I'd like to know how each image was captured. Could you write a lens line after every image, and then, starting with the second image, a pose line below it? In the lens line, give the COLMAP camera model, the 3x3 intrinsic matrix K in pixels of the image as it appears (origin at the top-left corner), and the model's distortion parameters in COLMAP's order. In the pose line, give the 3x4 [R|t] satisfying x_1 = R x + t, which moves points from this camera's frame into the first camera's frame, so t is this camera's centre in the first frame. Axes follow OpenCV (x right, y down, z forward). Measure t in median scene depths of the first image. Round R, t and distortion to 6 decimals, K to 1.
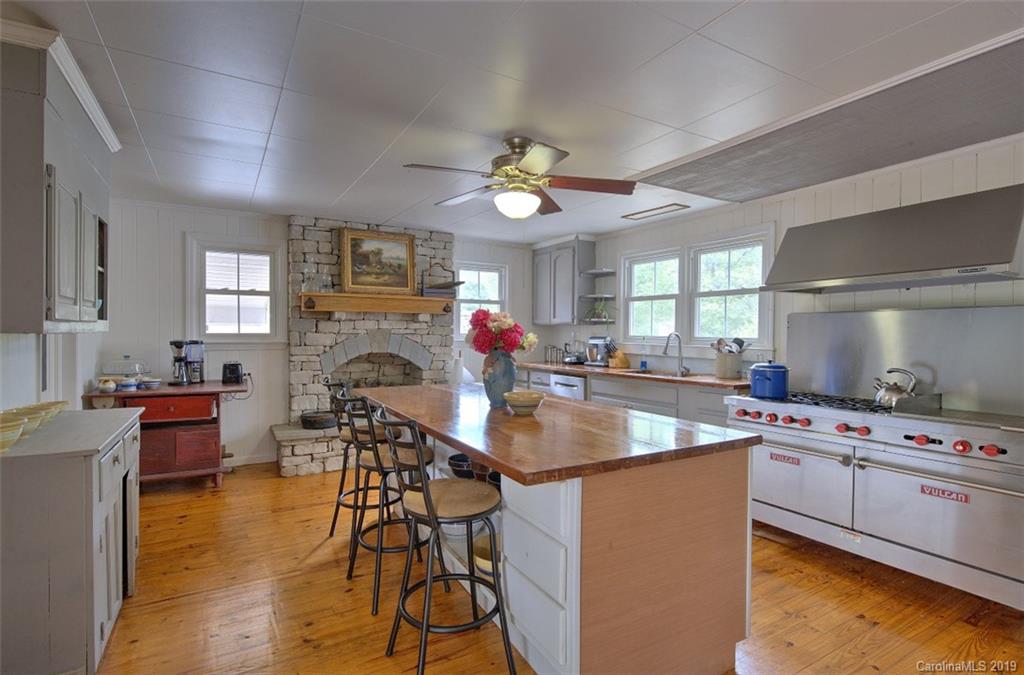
lens RADIAL K [[496.2, 0, 512.6], [0, 496.2, 340.1], [0, 0, 1]] dist [0.006554, -0.002518]
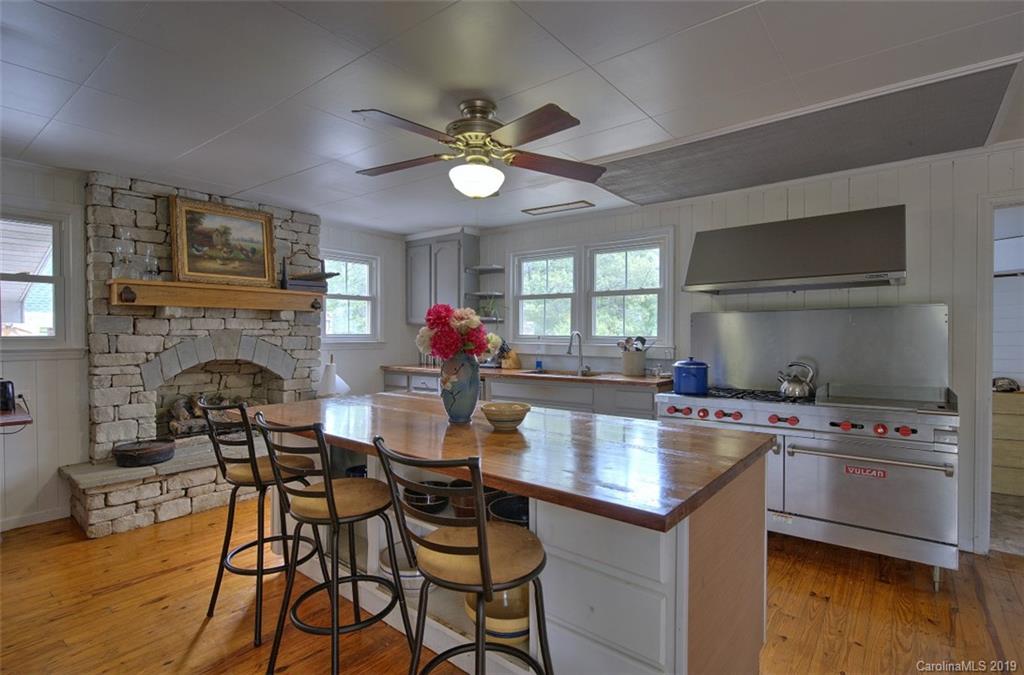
lens RADIAL K [[496.2, 0, 511.9], [0, 496.2, 340.8], [0, 0, 1]] dist [0.006554, -0.002518]
pose [[0.933275, -0.012838, 0.358934, -0.148733], [0.012161, 0.999917, 0.004145, -0.002546], [-0.358957, 0.000497, 0.933354, 0.118860]]
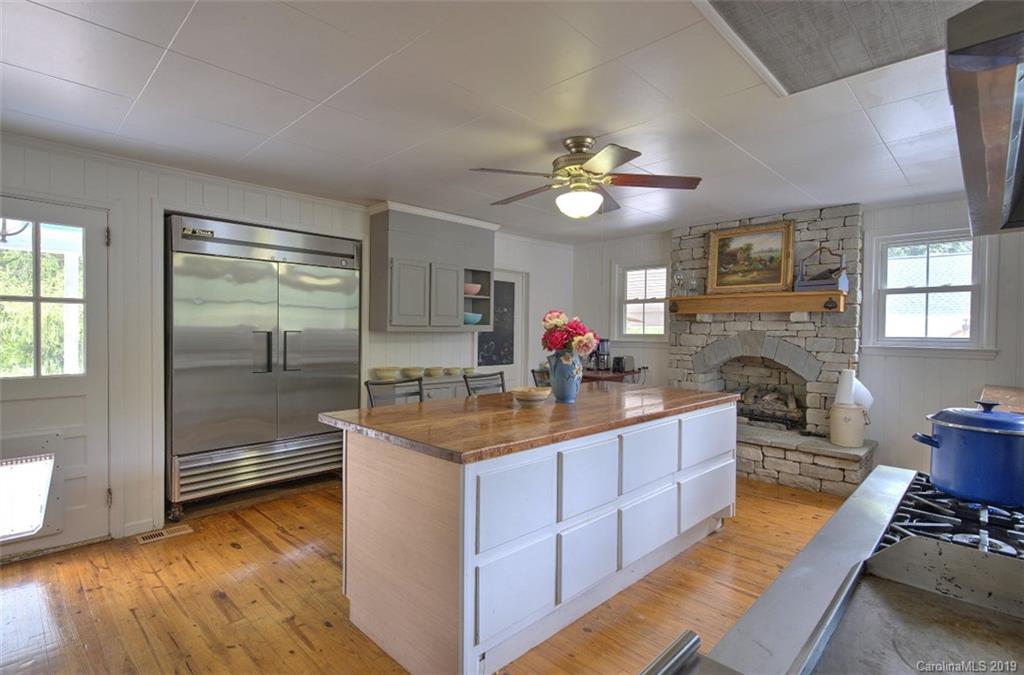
lens RADIAL K [[496.2, 0, 514.8], [0, 496.2, 338.8], [0, 0, 1]] dist [0.006554, -0.002518]
pose [[0.269225, 0.015112, -0.962959, 0.578315], [-0.023317, 0.999686, 0.009169, -0.005930], [0.962795, 0.019985, 0.269493, 0.376279]]
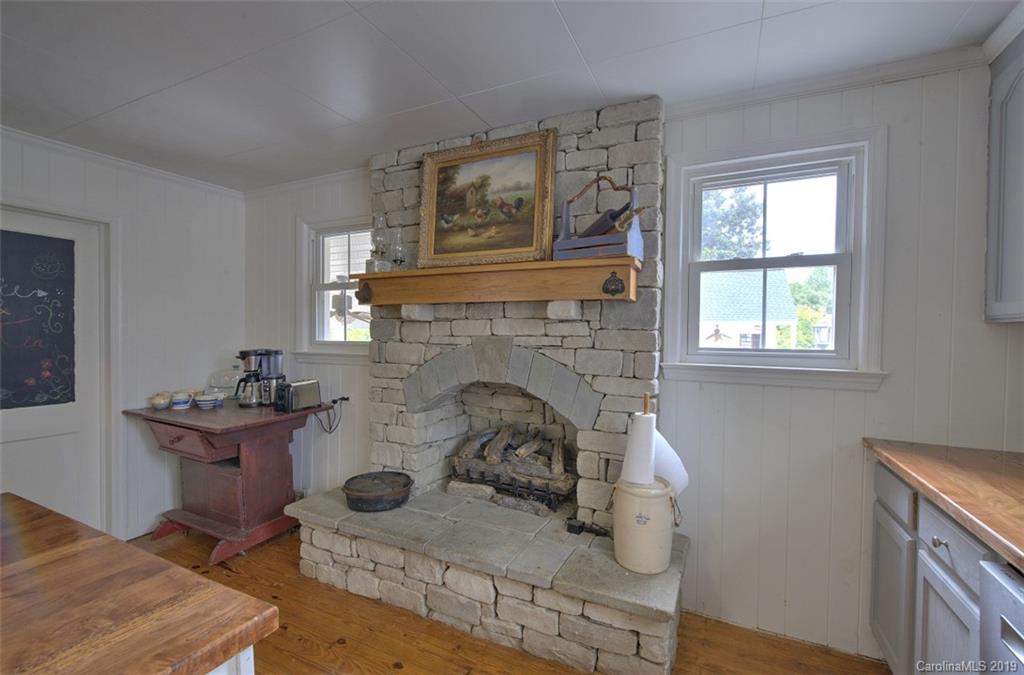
lens RADIAL K [[437.1, 0, 517.8], [0, 437.1, 342.4], [0, 0, 1]] dist [0.001683, -0.001339]
pose [[0.567790, 0.015751, -0.823023, 0.133259], [-0.019951, 0.999787, 0.005370, -0.021524], [0.822932, 0.013371, 0.567983, 0.882284]]
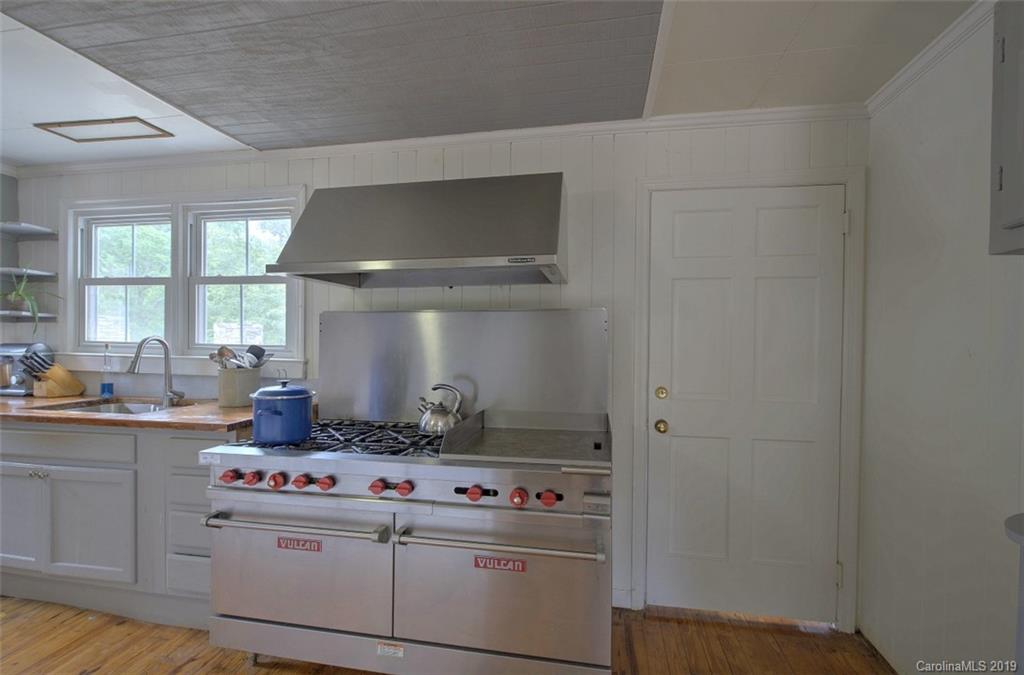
lens RADIAL K [[437.1, 0, 517.7], [0, 437.1, 345.0], [0, 0, 1]] dist [0.001683, -0.001339]
pose [[0.659694, -0.008159, 0.751490, 0.212022], [0.004835, 0.999966, 0.006612, -0.006236], [-0.751519, -0.000728, 0.659711, 0.290689]]
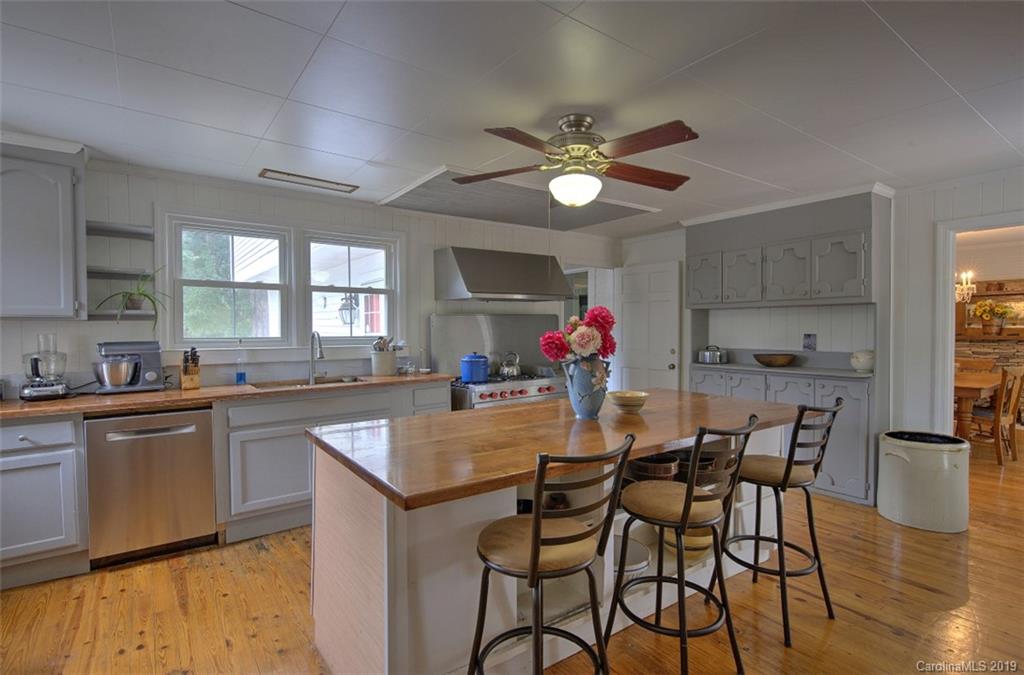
lens RADIAL K [[496.2, 0, 510.1], [0, 496.2, 335.7], [0, 0, 1]] dist [0.006554, -0.002518]
pose [[-0.101333, -0.018142, 0.994687, -0.535157], [0.024796, 0.999477, 0.020755, -0.017926], [-0.994543, 0.026767, -0.100831, 0.750205]]
